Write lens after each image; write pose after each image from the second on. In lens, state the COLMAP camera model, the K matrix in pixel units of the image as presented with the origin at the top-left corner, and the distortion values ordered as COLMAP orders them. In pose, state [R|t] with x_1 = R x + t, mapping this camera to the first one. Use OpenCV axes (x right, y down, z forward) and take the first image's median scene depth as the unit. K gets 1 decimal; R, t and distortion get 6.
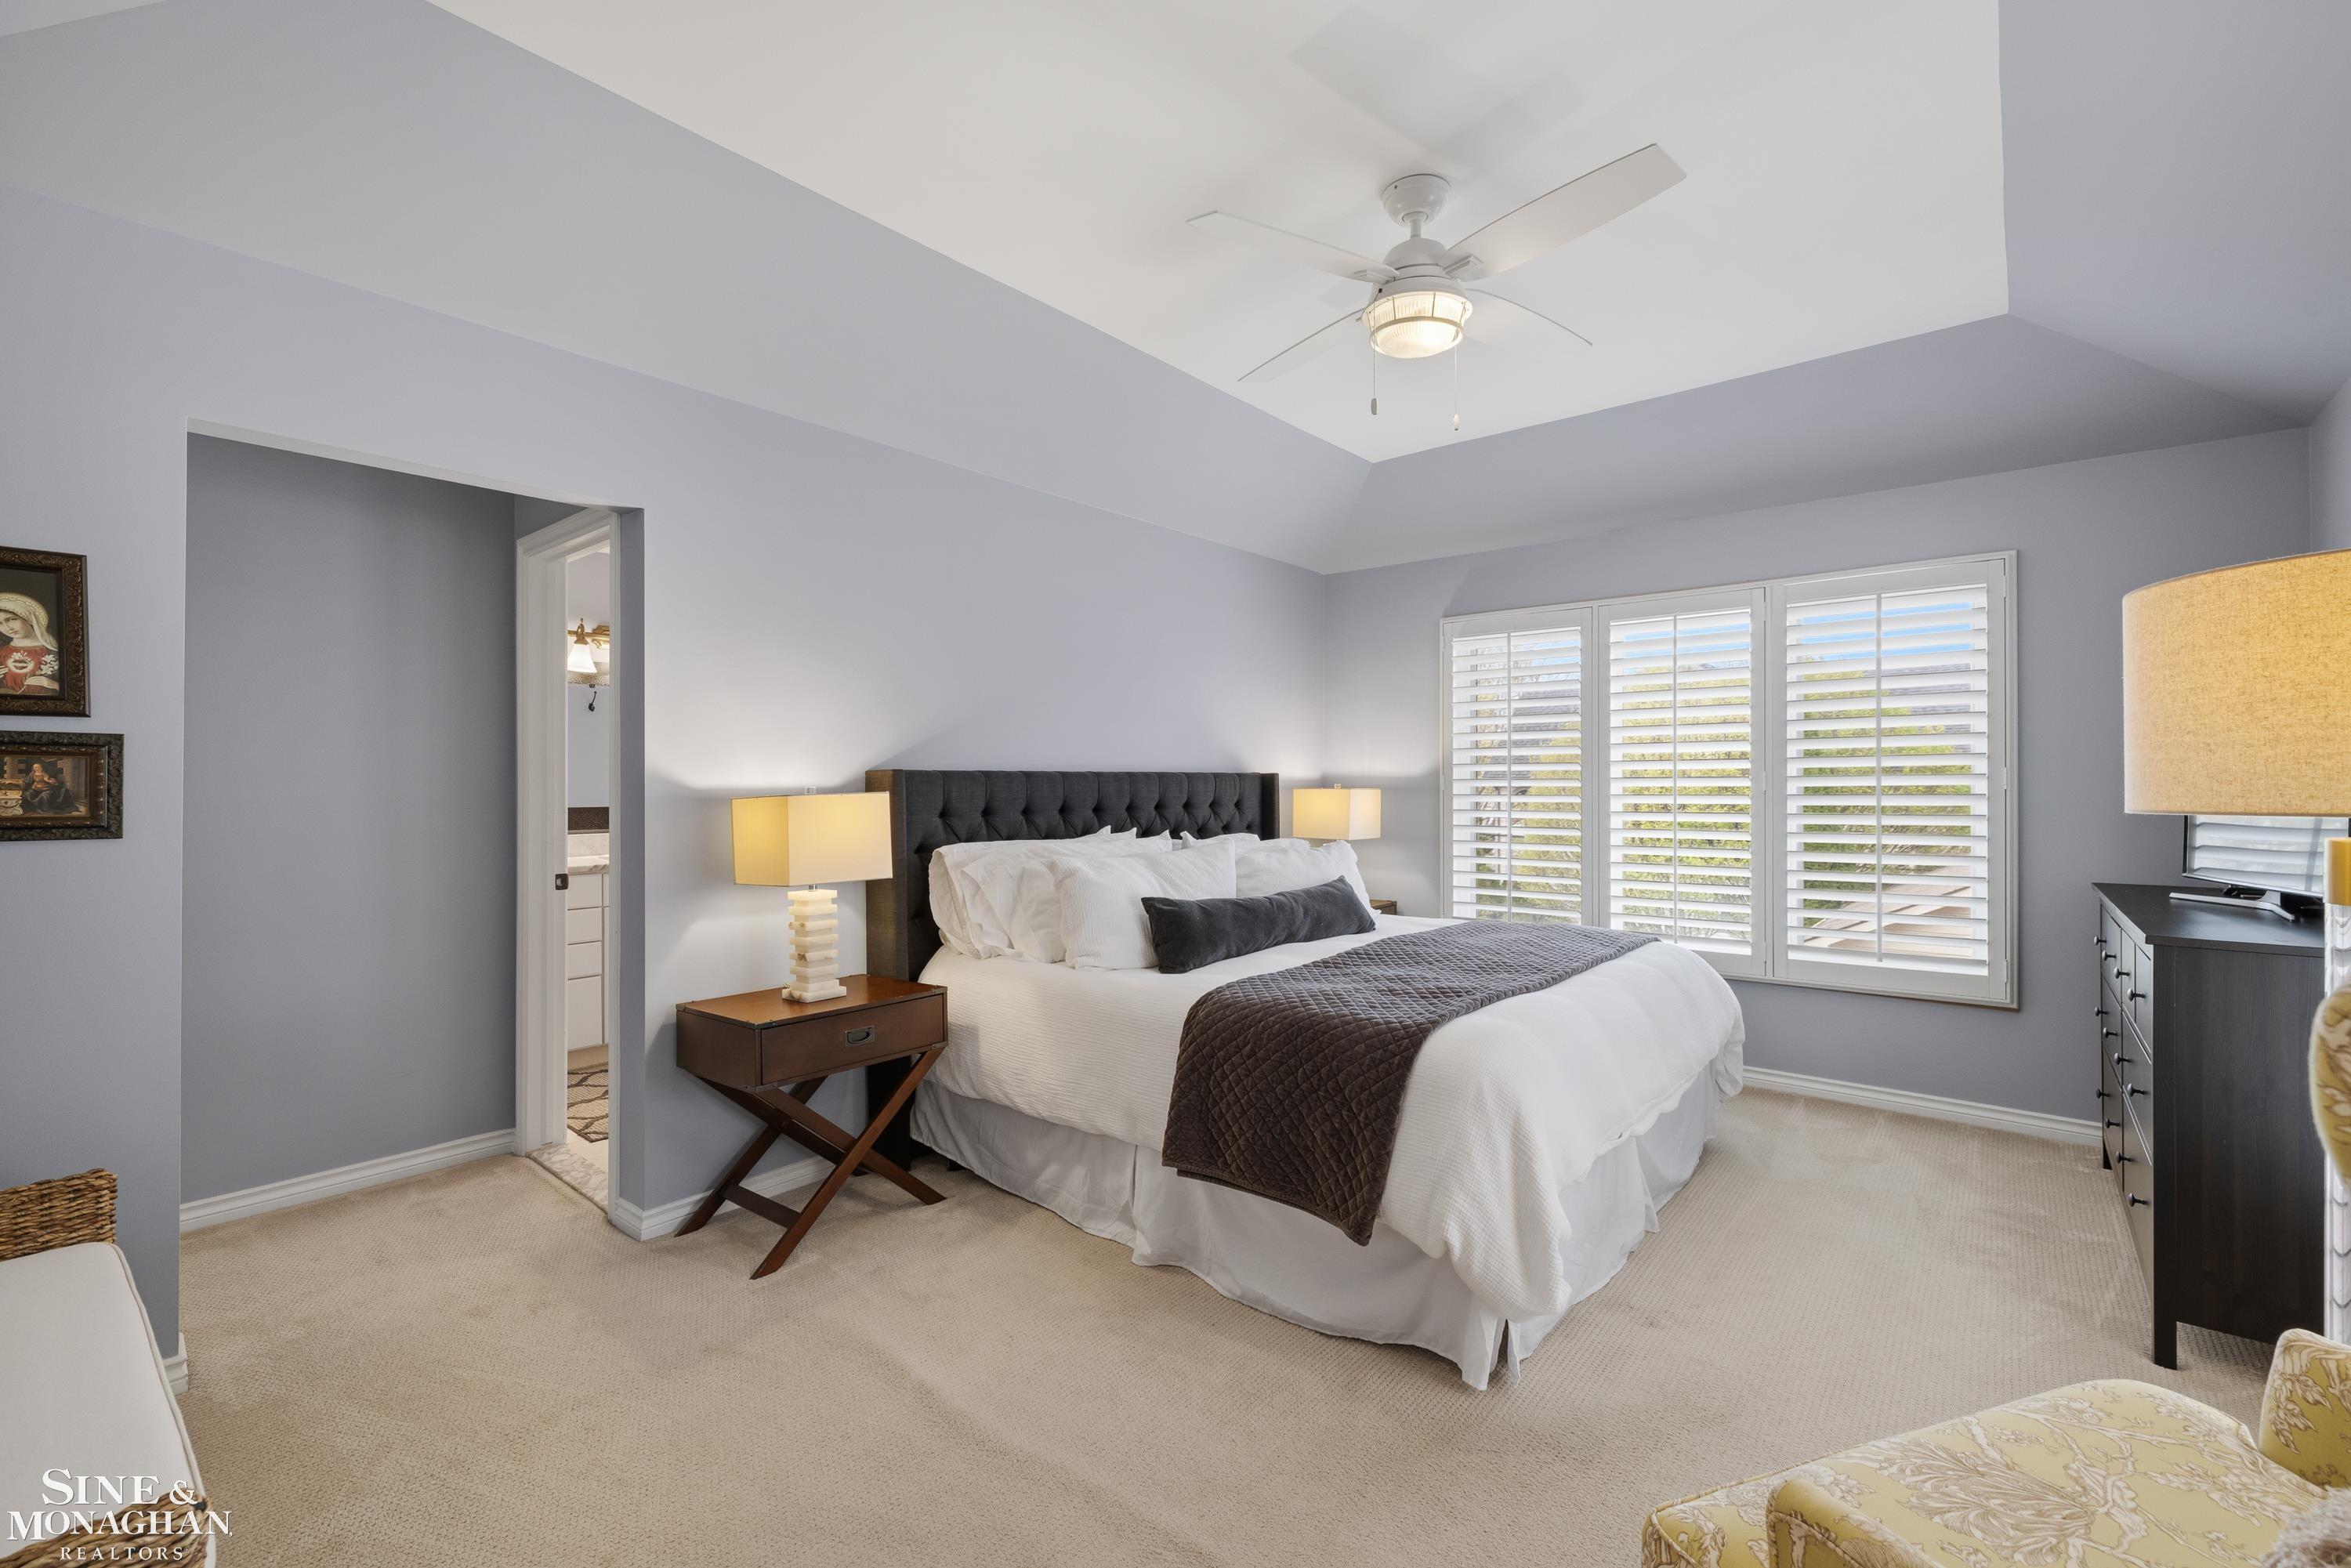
lens RADIAL K [[1013.9, 0, 1175.5], [0, 1013.9, 784.0], [0, 0, 1]] dist [0.001184, 0.000083]
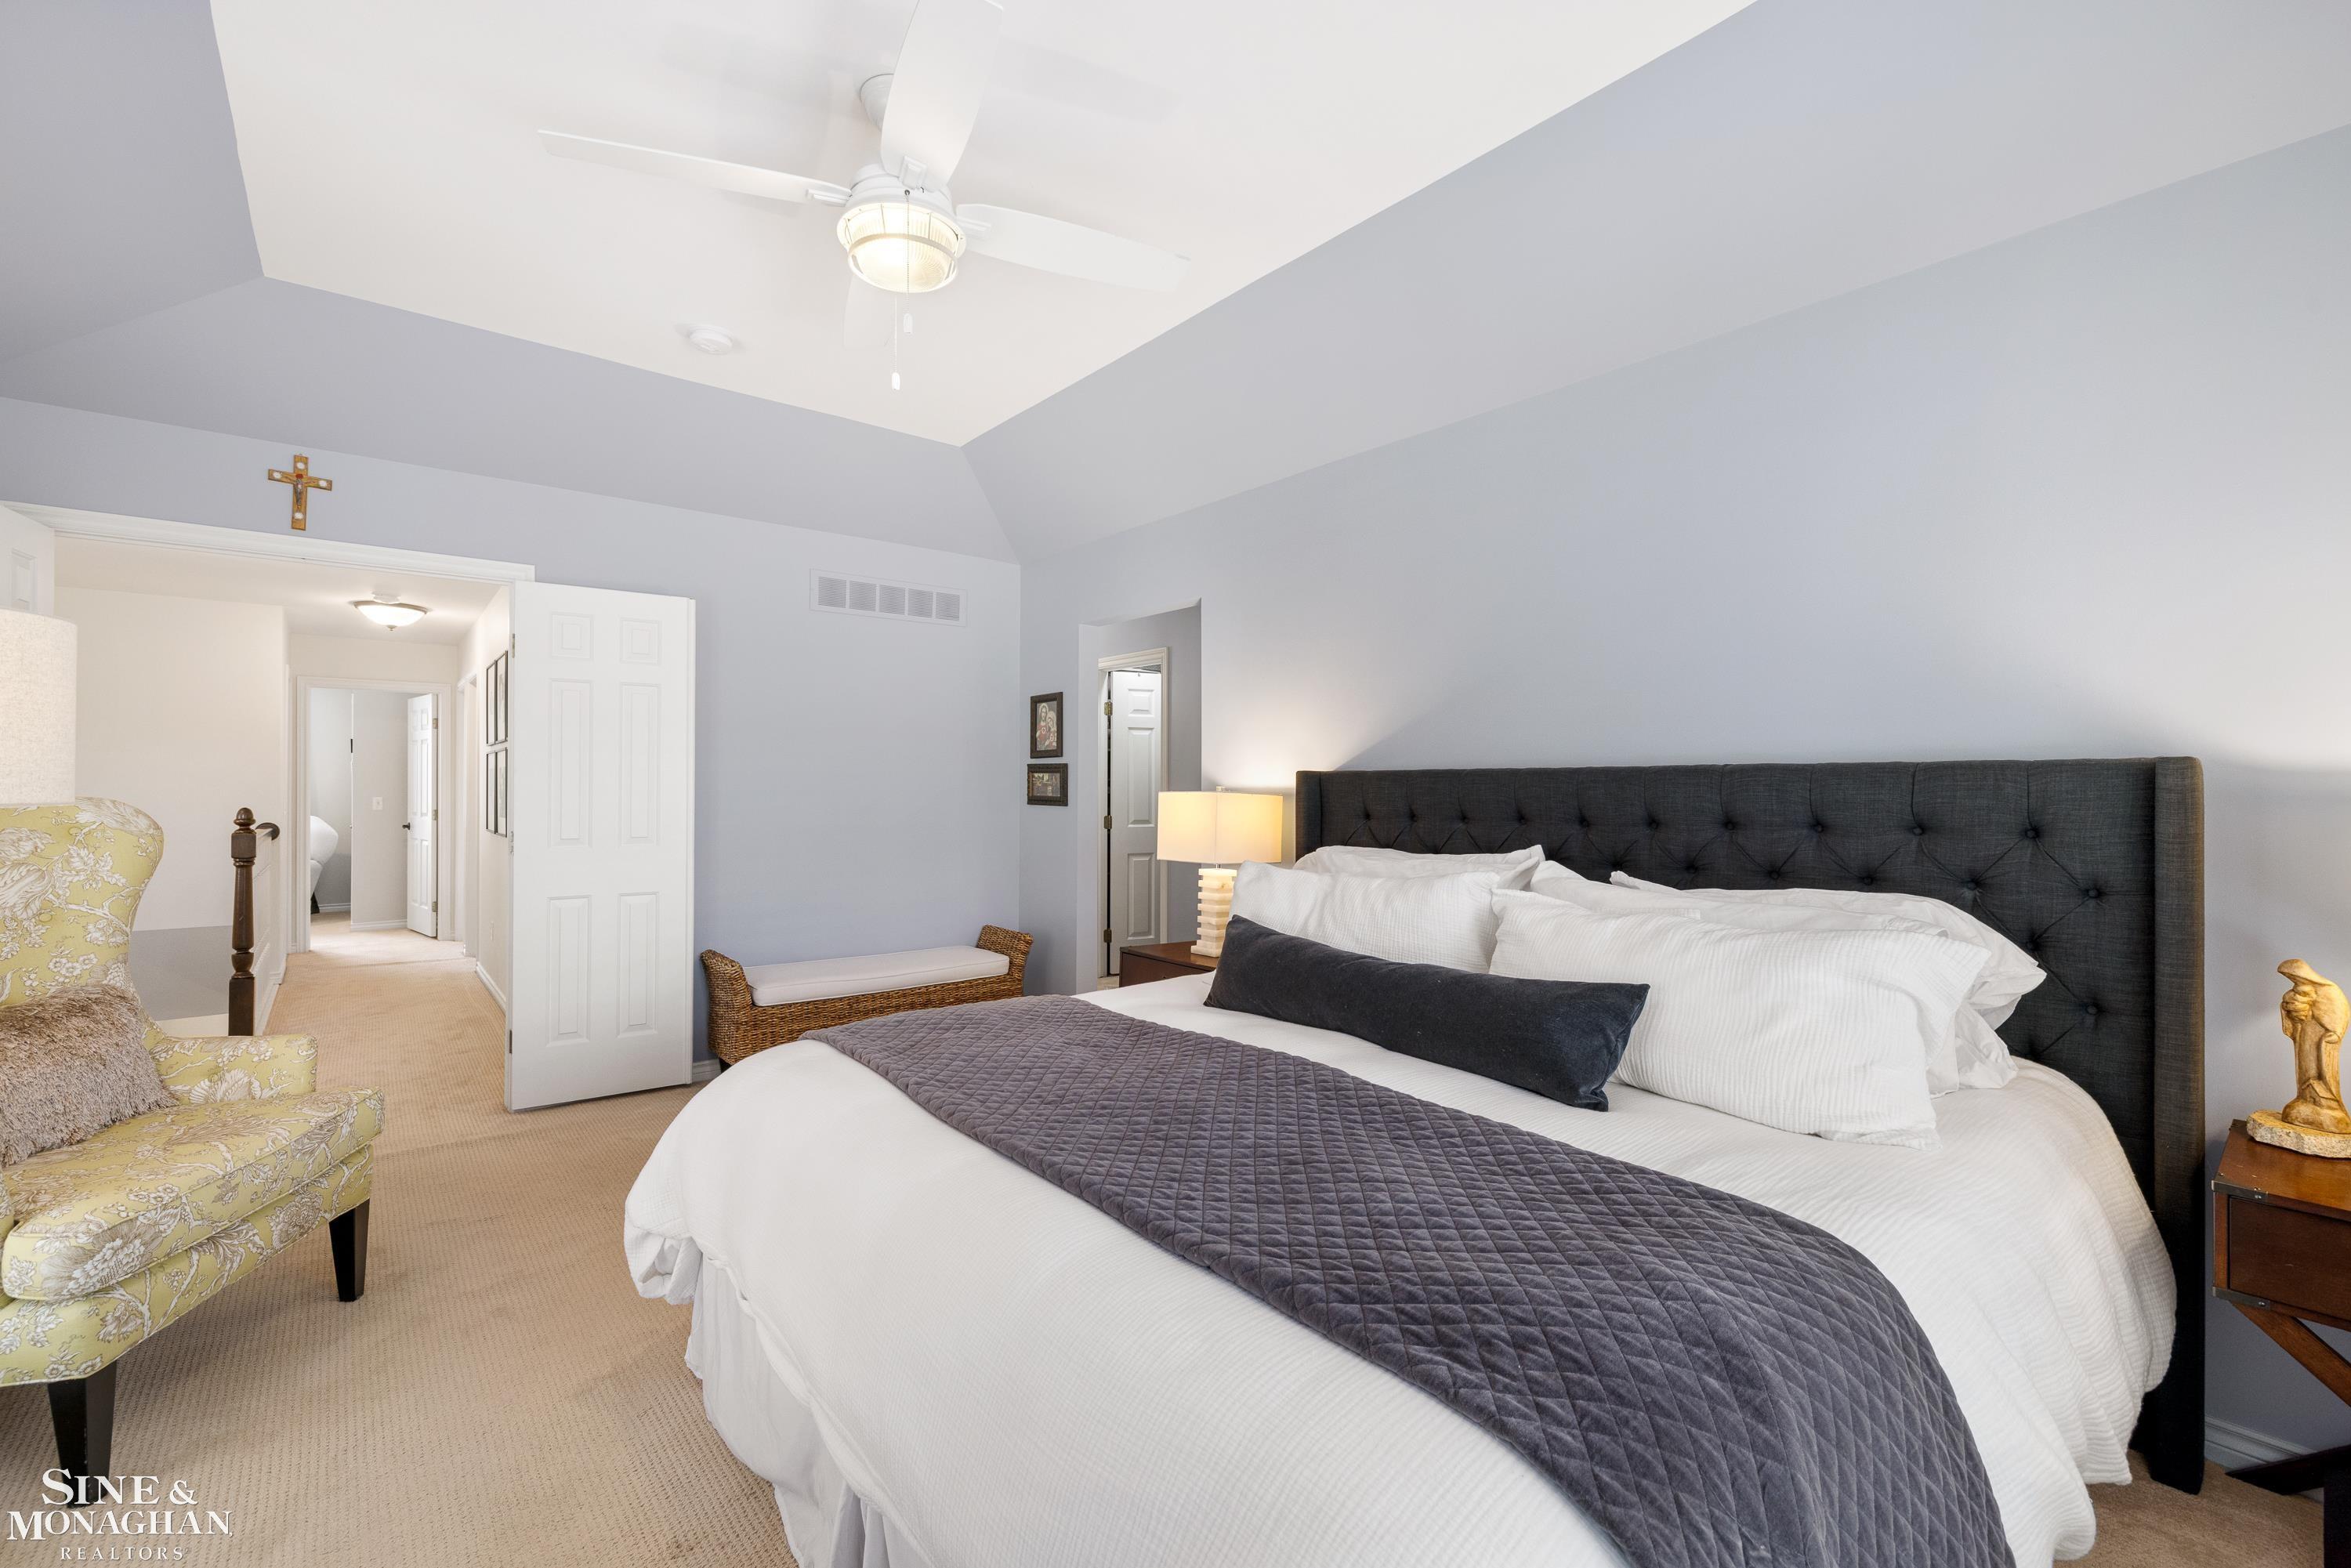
lens RADIAL K [[978.4, 0, 1173.9], [0, 978.4, 771.1], [0, 0, 1]] dist [0.000385, -0.000058]
pose [[-0.188757, -0.012325, -0.981947, 1.146402], [0.003918, 0.999904, -0.013303, 0.000066], [0.982016, -0.006358, -0.188690, 1.569897]]
